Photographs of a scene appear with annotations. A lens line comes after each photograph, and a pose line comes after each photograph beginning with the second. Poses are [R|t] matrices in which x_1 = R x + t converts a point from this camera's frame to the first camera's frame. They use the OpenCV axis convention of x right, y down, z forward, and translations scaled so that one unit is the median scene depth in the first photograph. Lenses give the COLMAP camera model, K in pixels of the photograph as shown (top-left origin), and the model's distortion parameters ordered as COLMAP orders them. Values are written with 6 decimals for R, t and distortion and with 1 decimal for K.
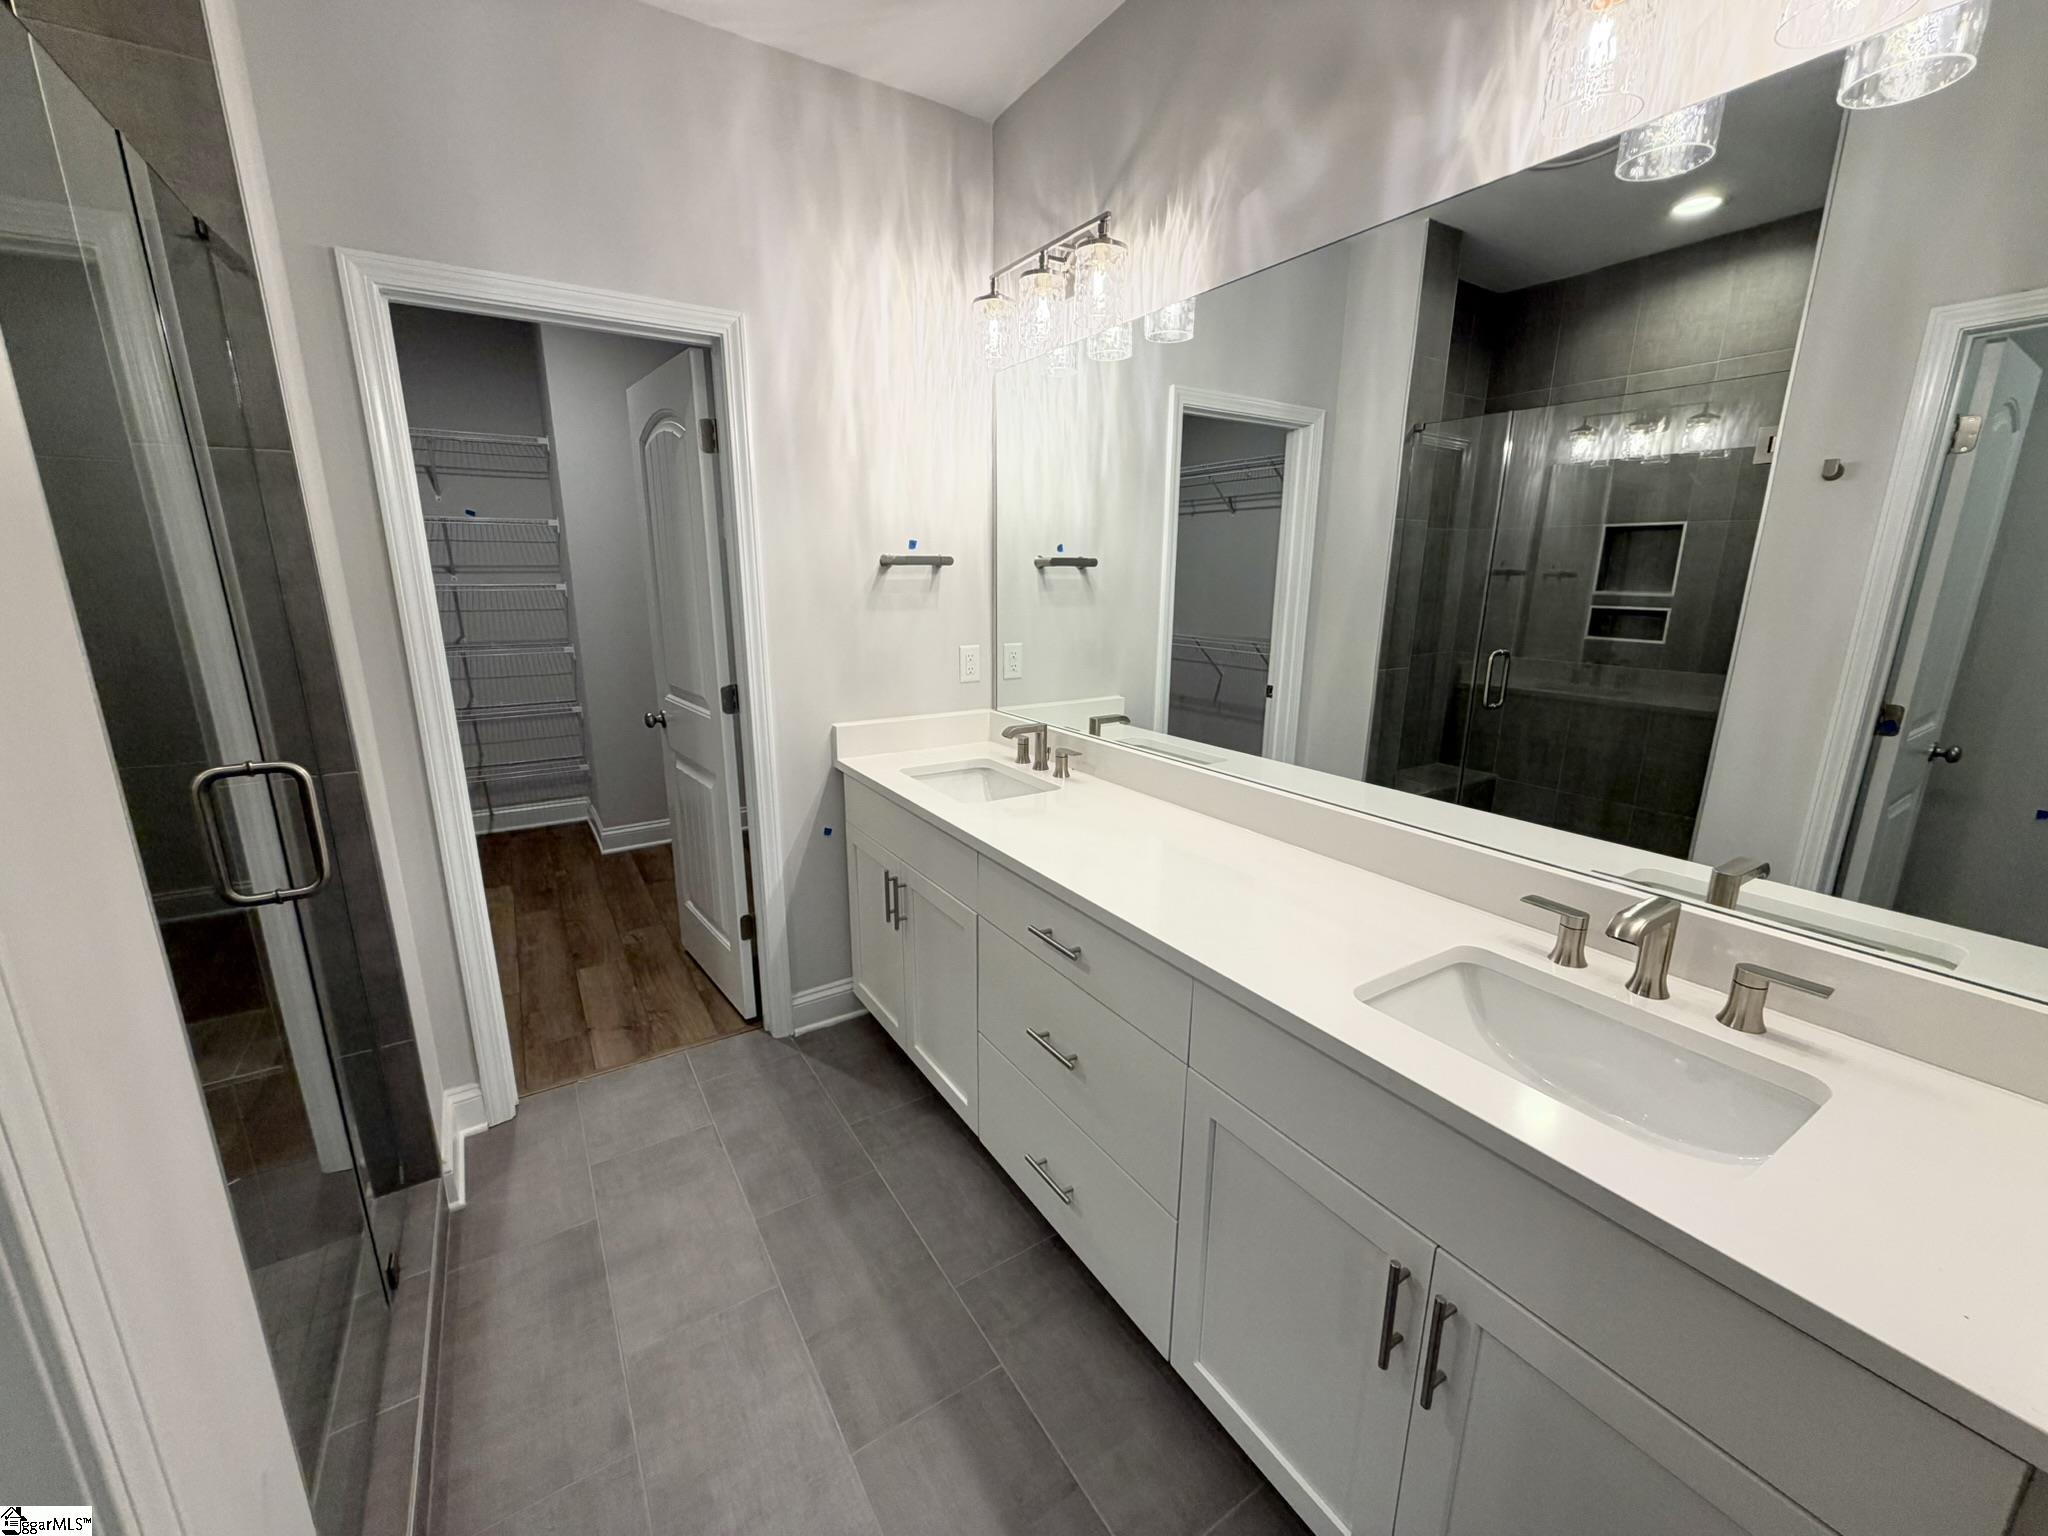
lens RADIAL K [[811.4, 0, 1017.2], [0, 811.4, 766.9], [0, 0, 1]] dist [-0.000516, -0.000006]
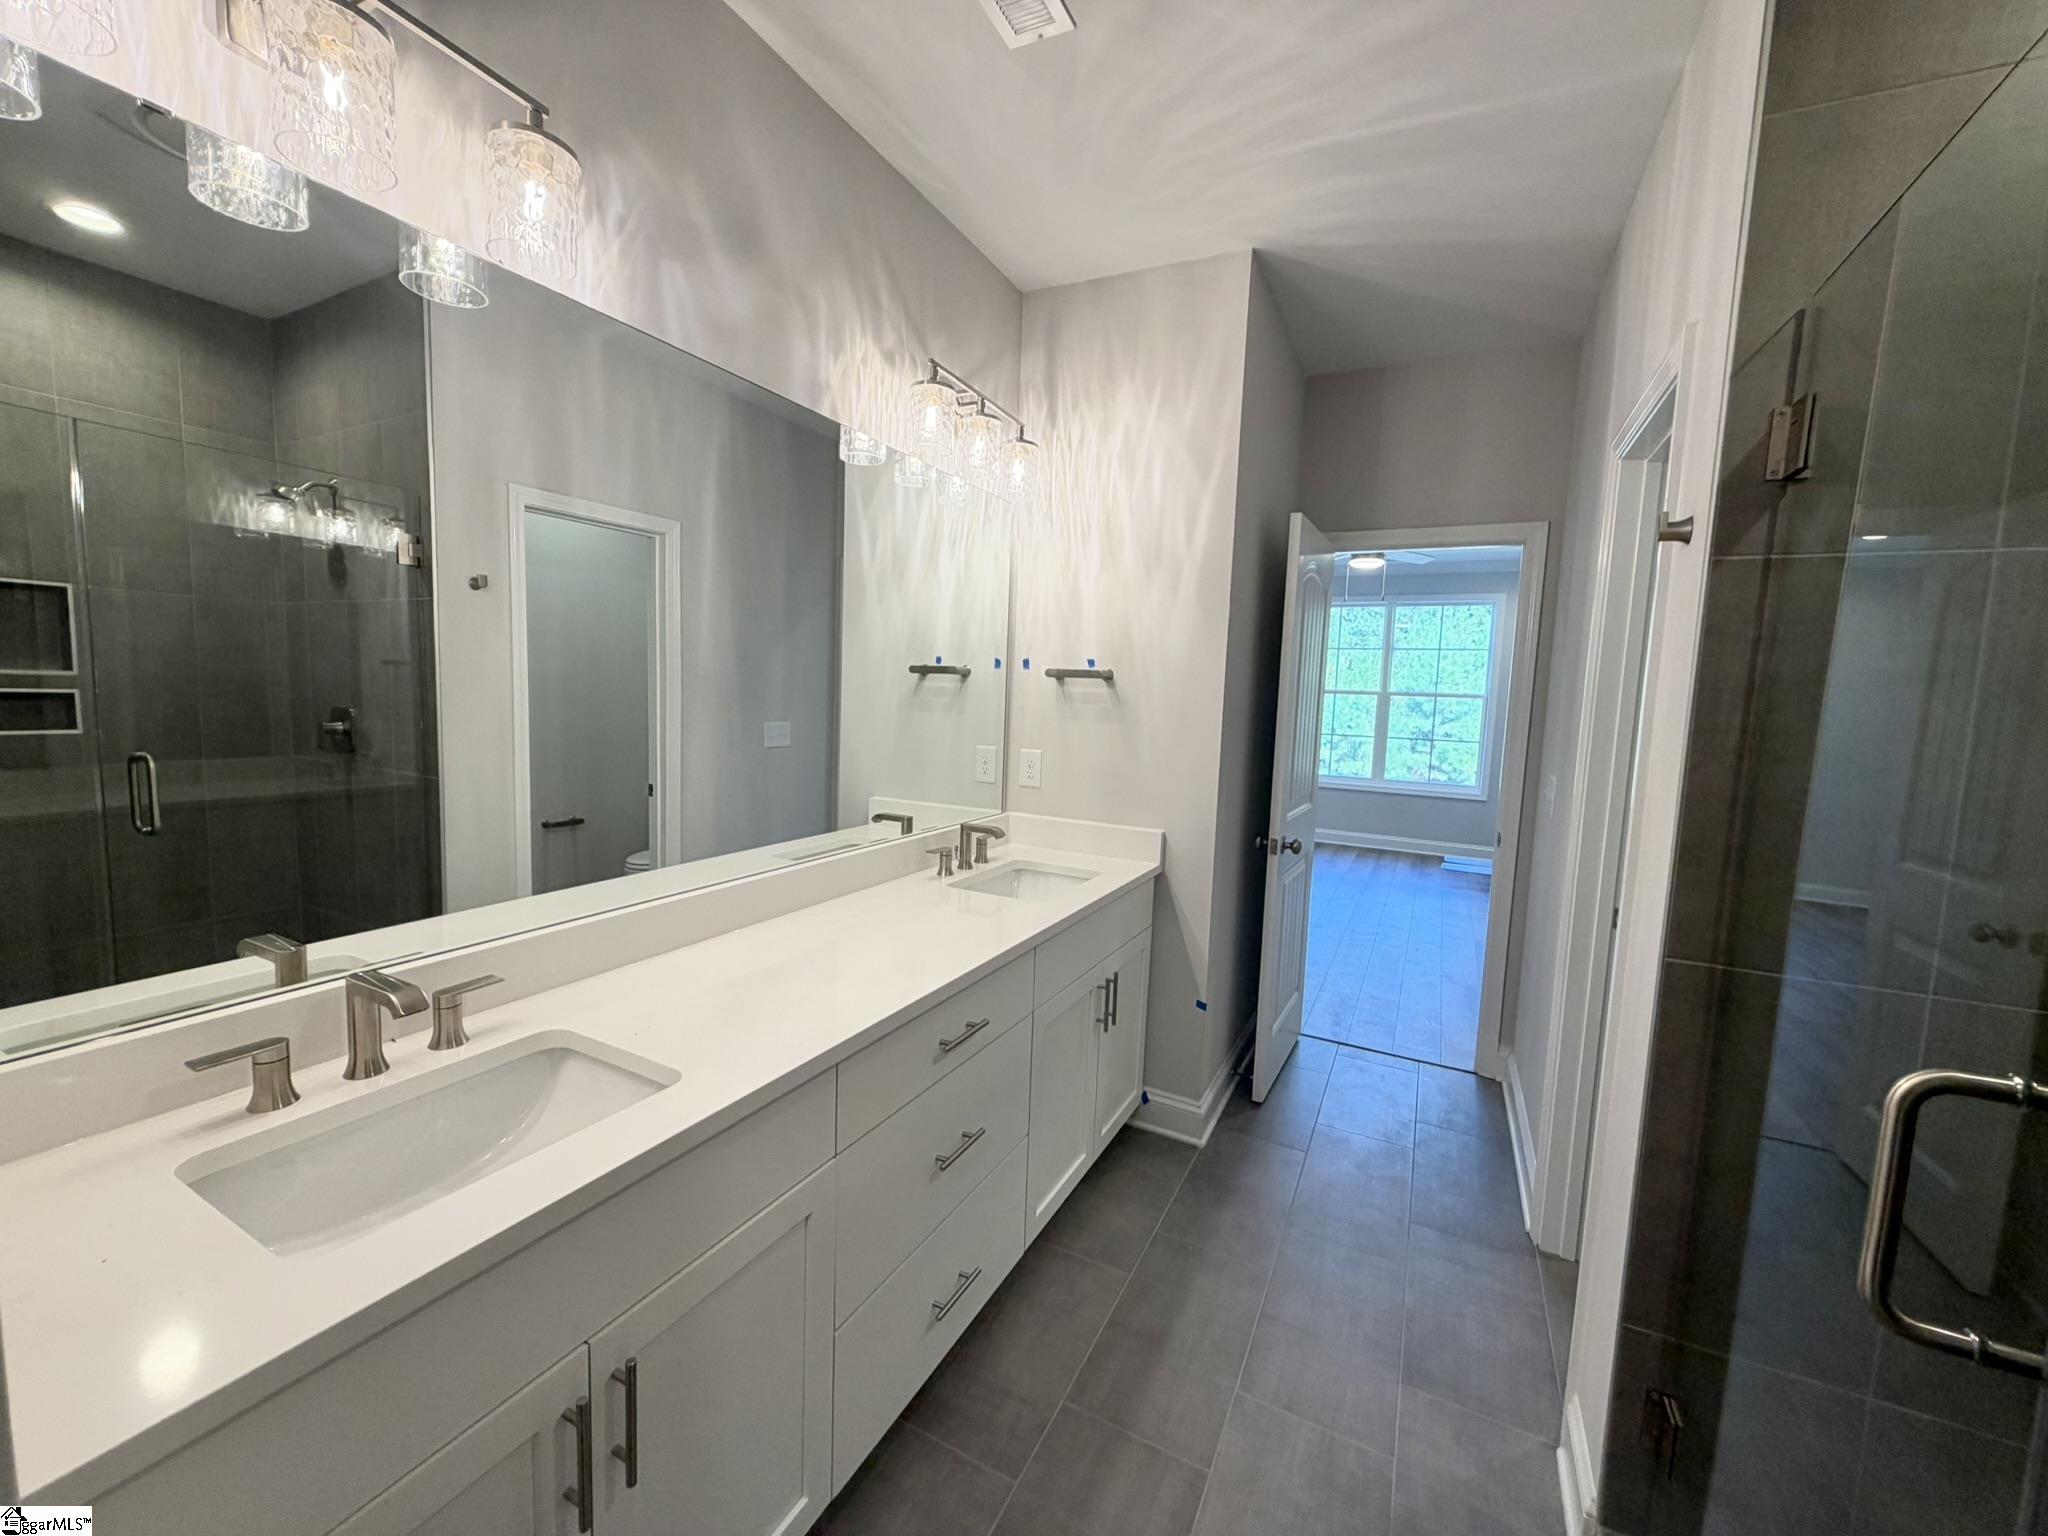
lens RADIAL K [[811.4, 0, 1017.2], [0, 811.4, 766.9], [0, 0, 1]] dist [-0.000516, -0.000006]
pose [[-0.500011, -0.107003, 0.859383, -0.589993], [0.167465, 0.961661, 0.217174, -0.224882], [-0.849673, 0.252506, -0.462922, 0.961660]]
